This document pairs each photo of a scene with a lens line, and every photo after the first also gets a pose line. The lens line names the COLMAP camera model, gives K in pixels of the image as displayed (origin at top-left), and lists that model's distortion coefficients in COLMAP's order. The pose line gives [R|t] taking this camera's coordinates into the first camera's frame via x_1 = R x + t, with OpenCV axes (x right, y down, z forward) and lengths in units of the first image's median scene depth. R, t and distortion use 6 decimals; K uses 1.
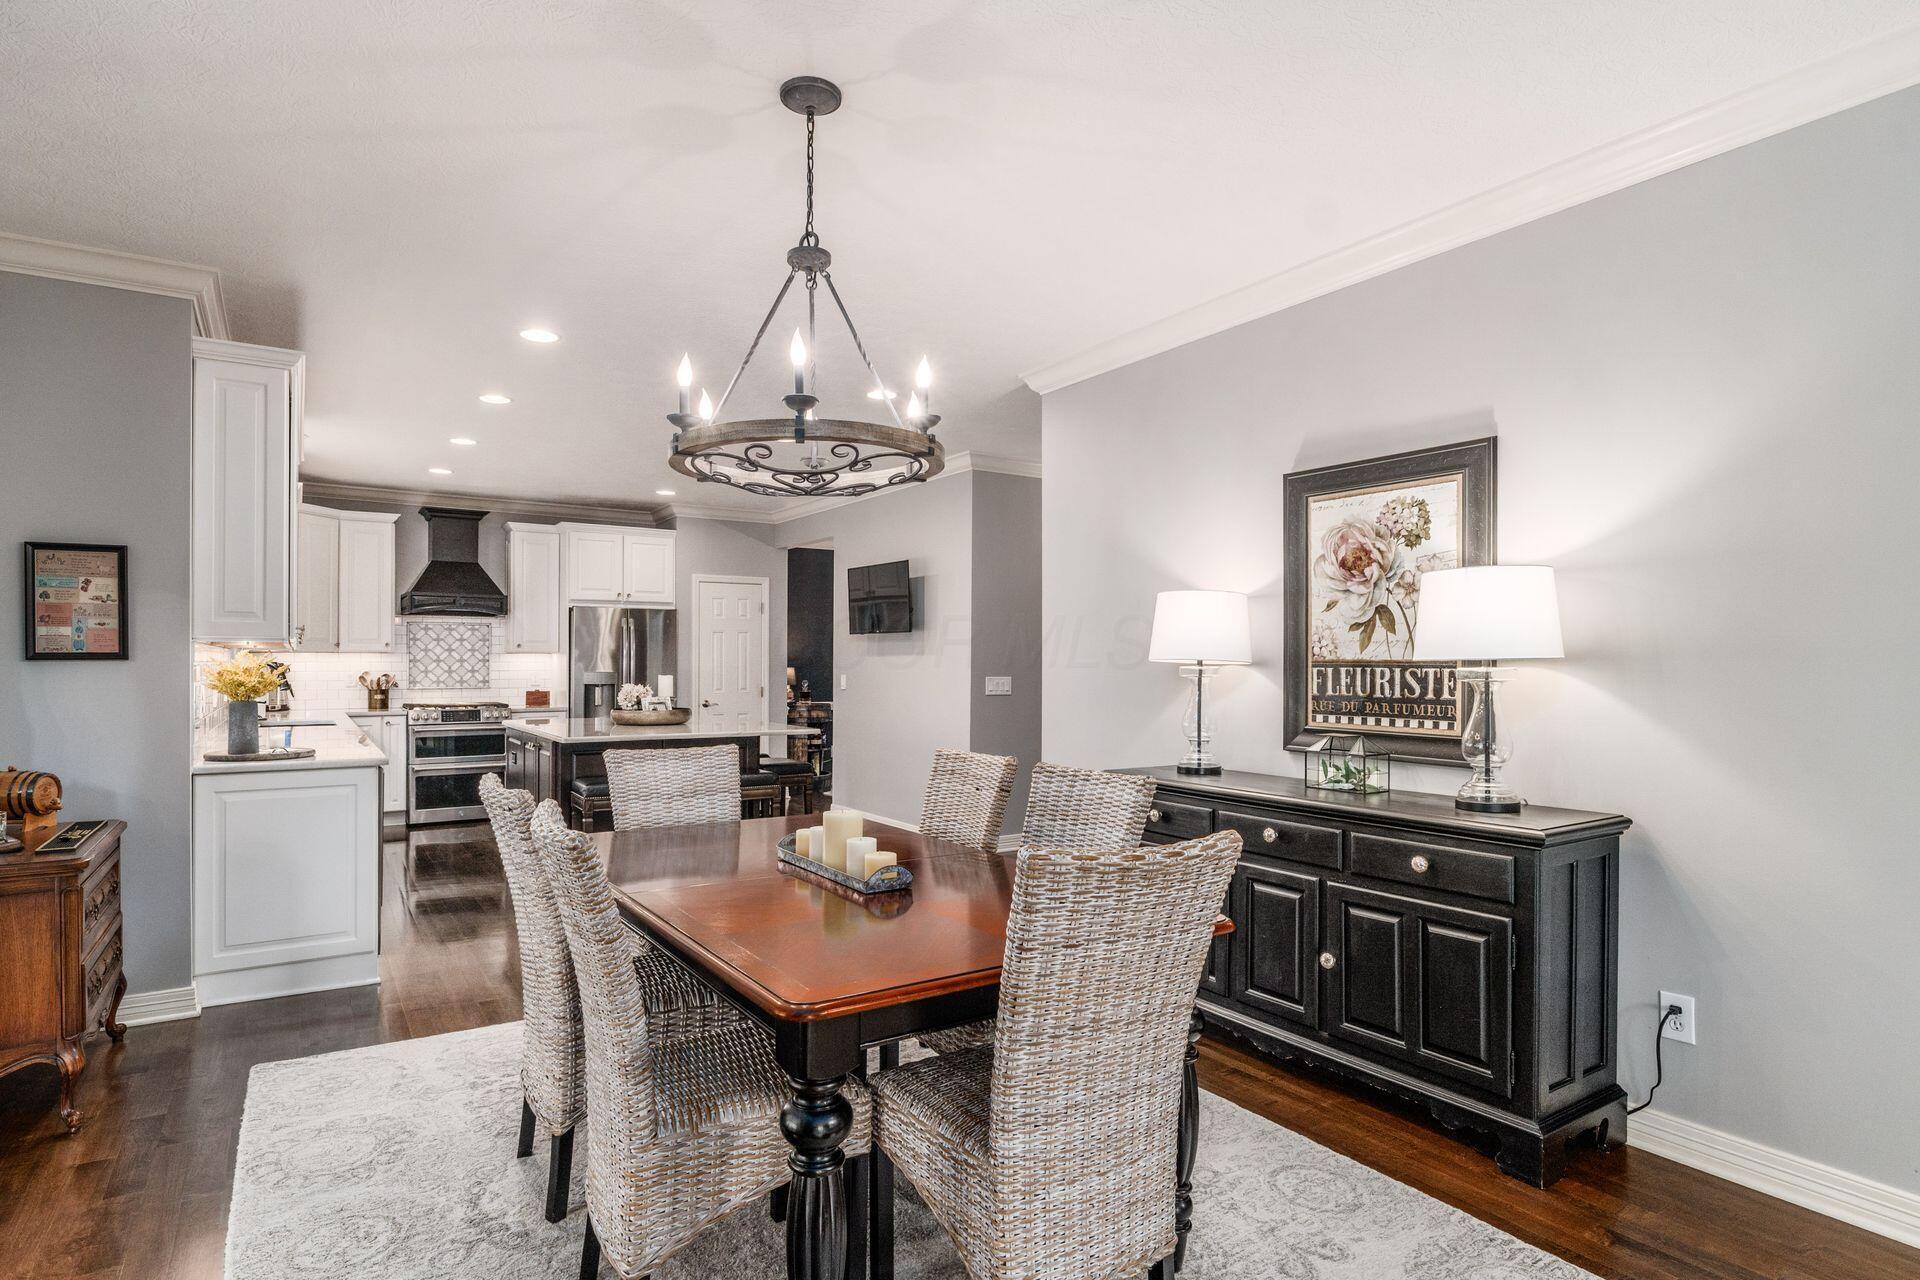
lens RADIAL K [[981.6, 0, 960.0], [0, 981.6, 640.0], [0, 0, 1]] dist [-0.001247, -0.000137]
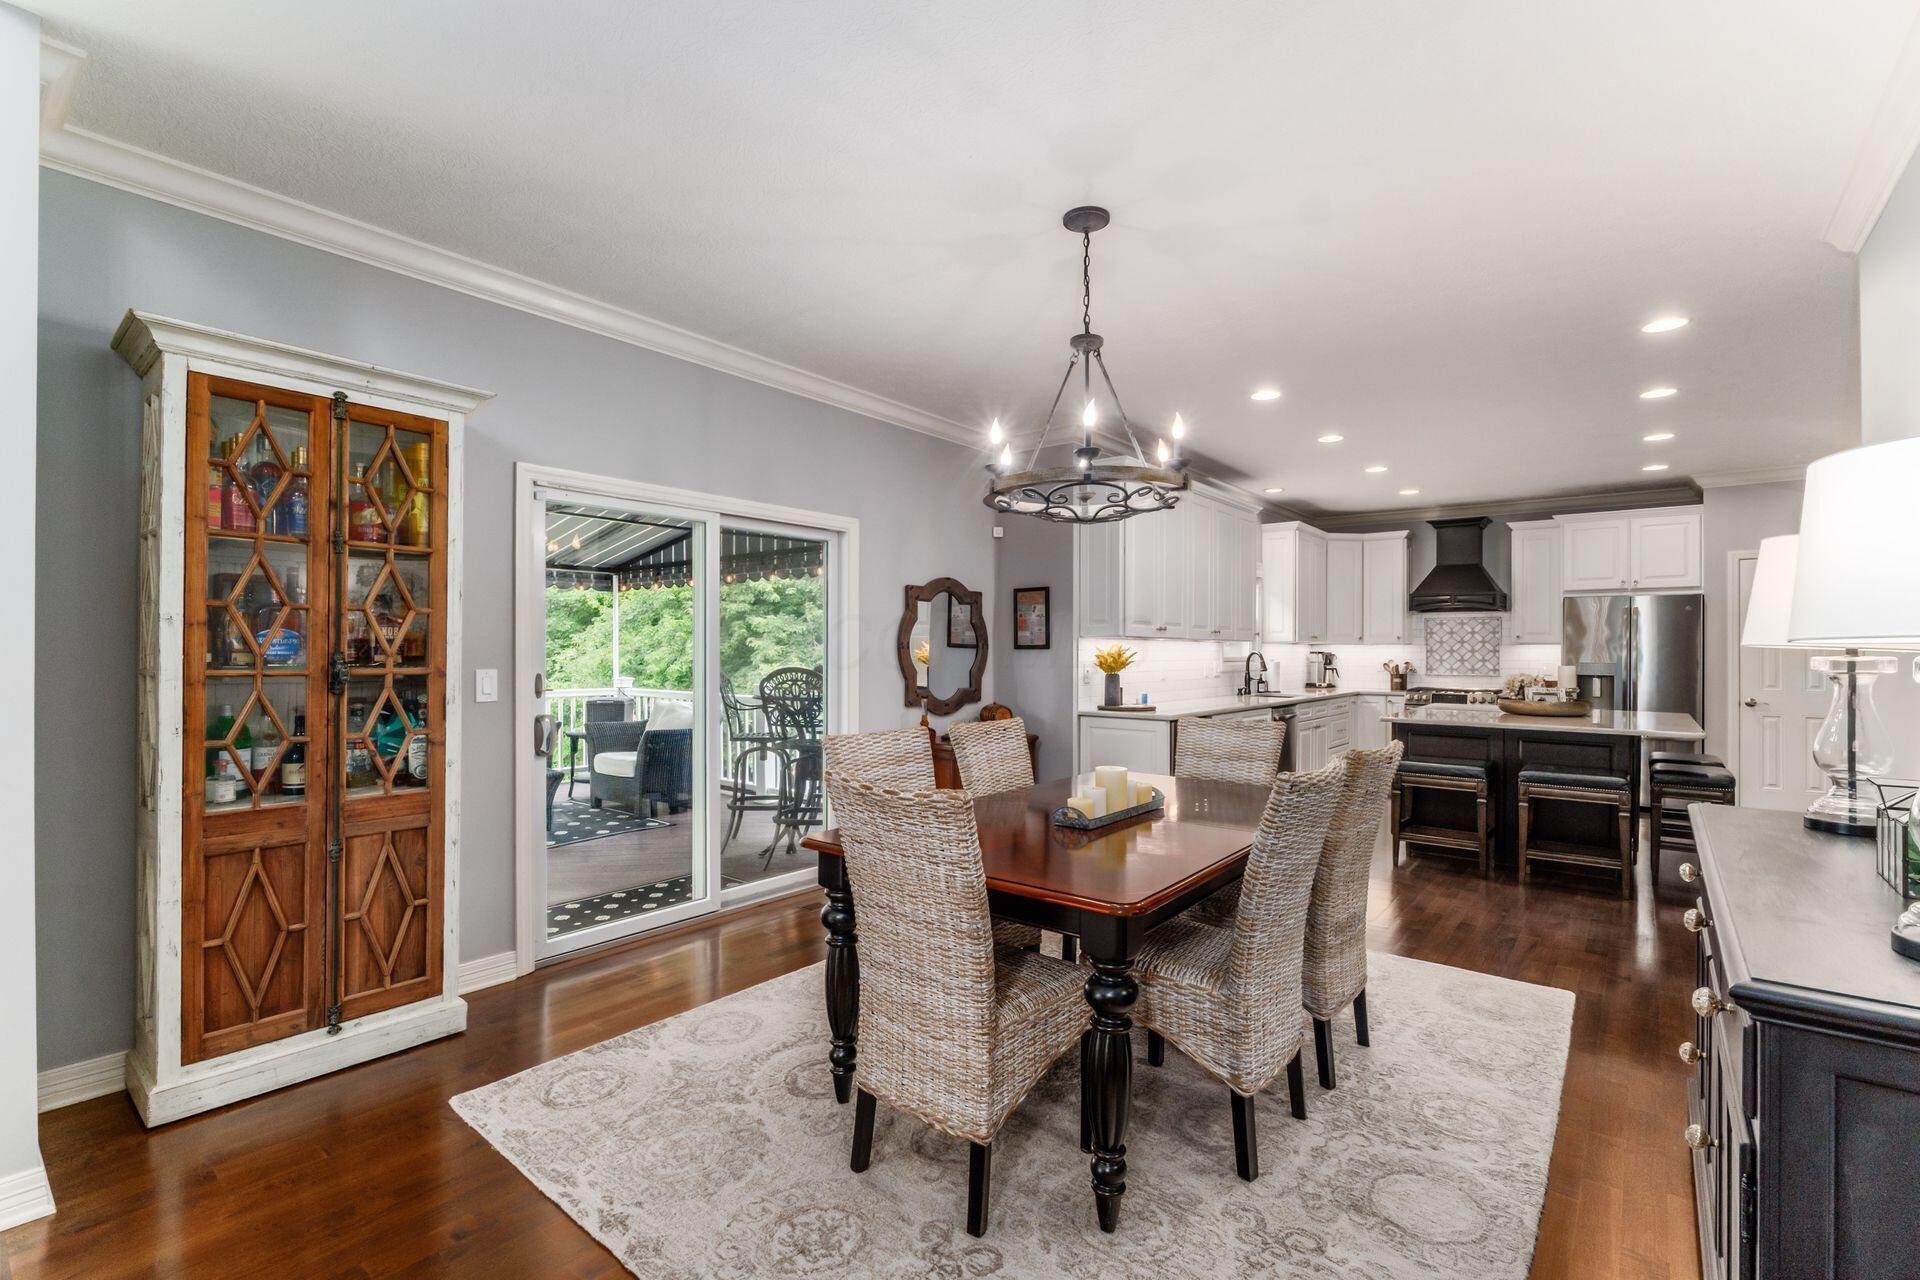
lens RADIAL K [[859.5, 0, 961.0], [0, 859.5, 664.5], [0, 0, 1]] dist [-0.001401, -0.000096]
pose [[0.340849, 0.017609, -0.939953, 0.236888], [0.016249, 0.999565, 0.024618, 0.002657], [0.939978, -0.023664, 0.340414, 0.118420]]
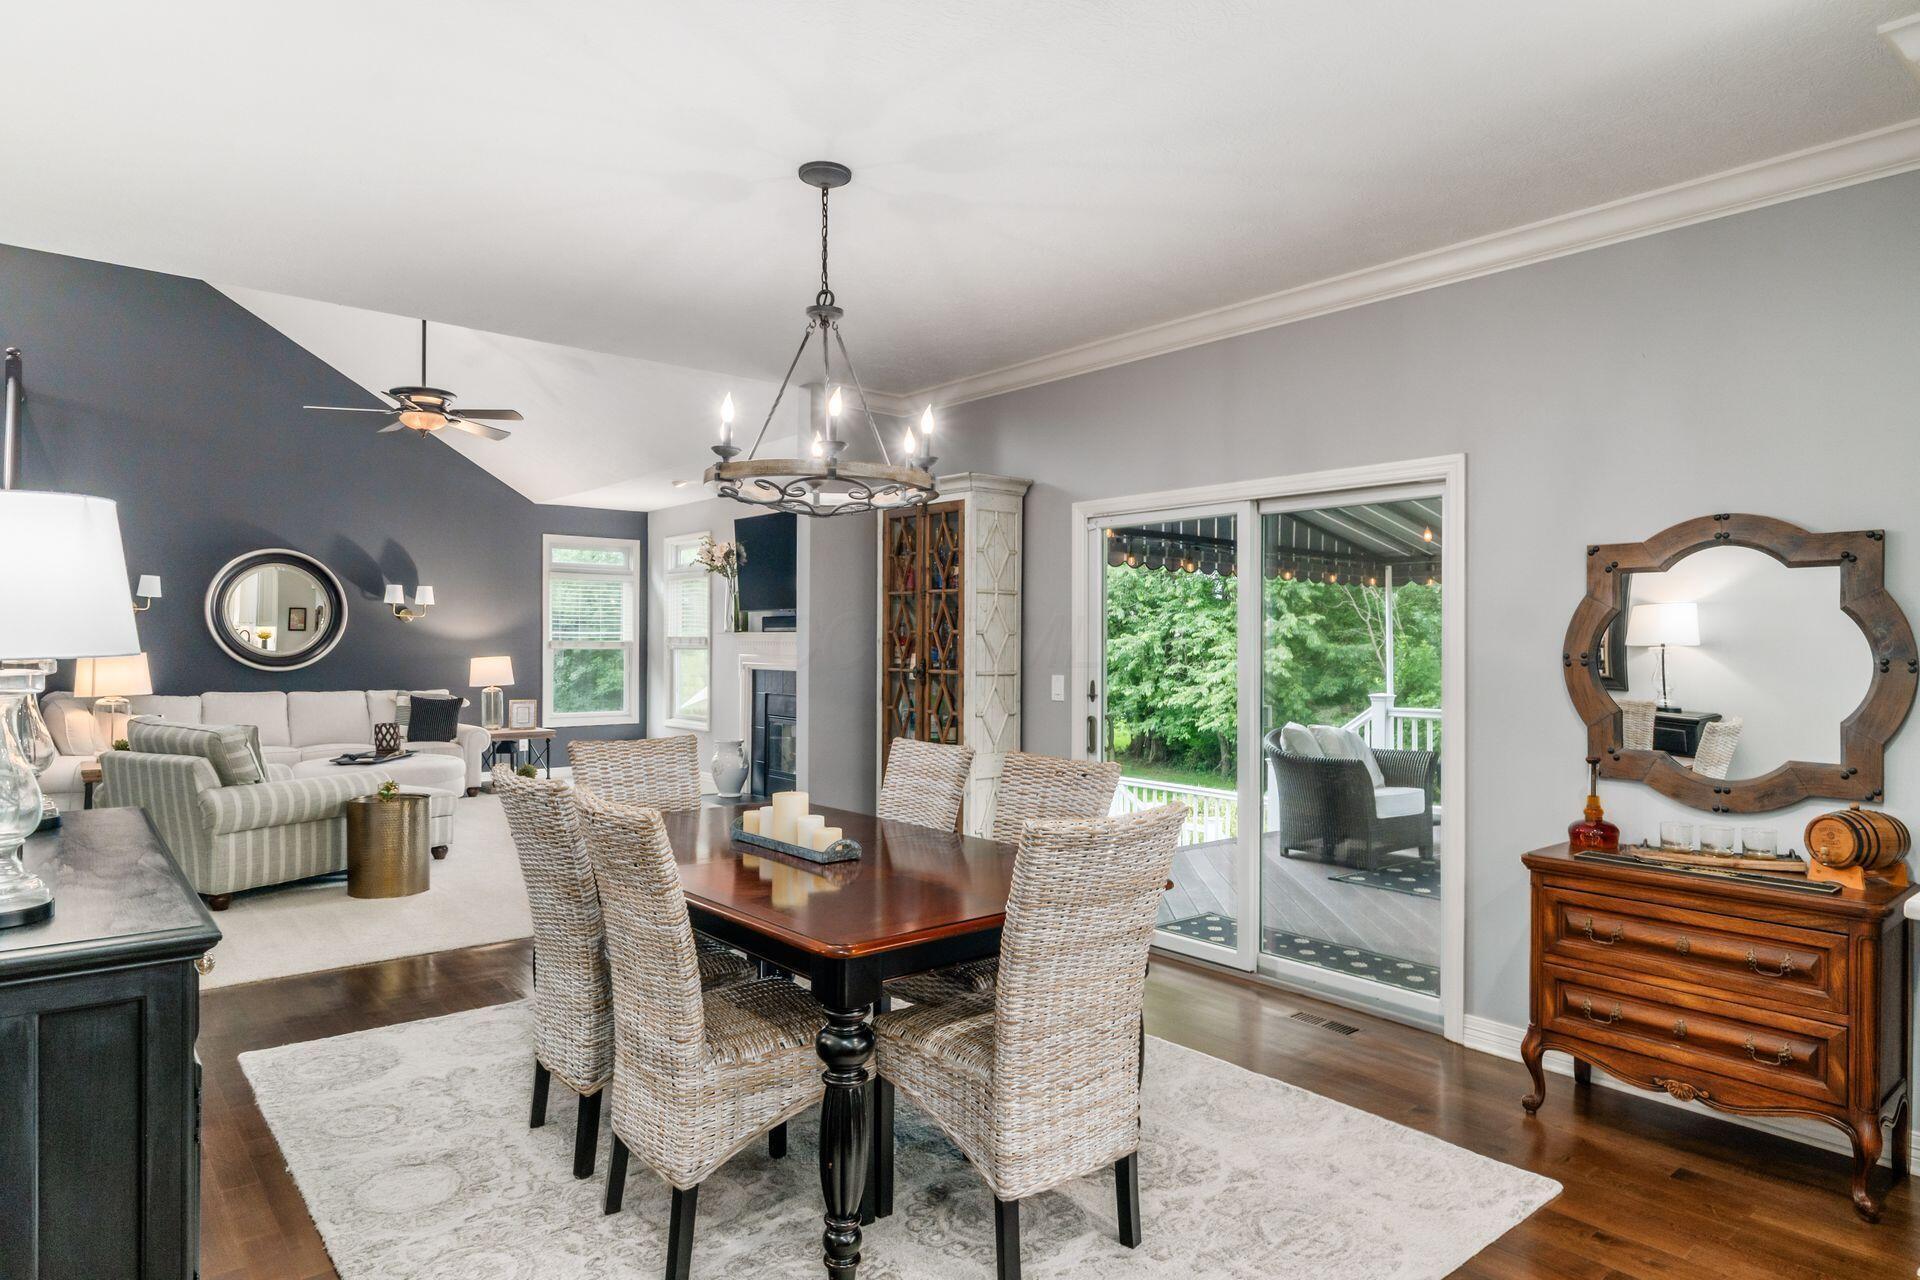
lens RADIAL K [[1117.3, 0, 957.3], [0, 1117.3, 668.9], [0, 0, 1]] dist [-0.002511, -0.000512]
pose [[-0.989266, -0.007743, -0.145918, -0.032436], [-0.007675, 0.999970, -0.001028, 0.008514], [0.145922, 0.000103, -0.989296, 0.629354]]
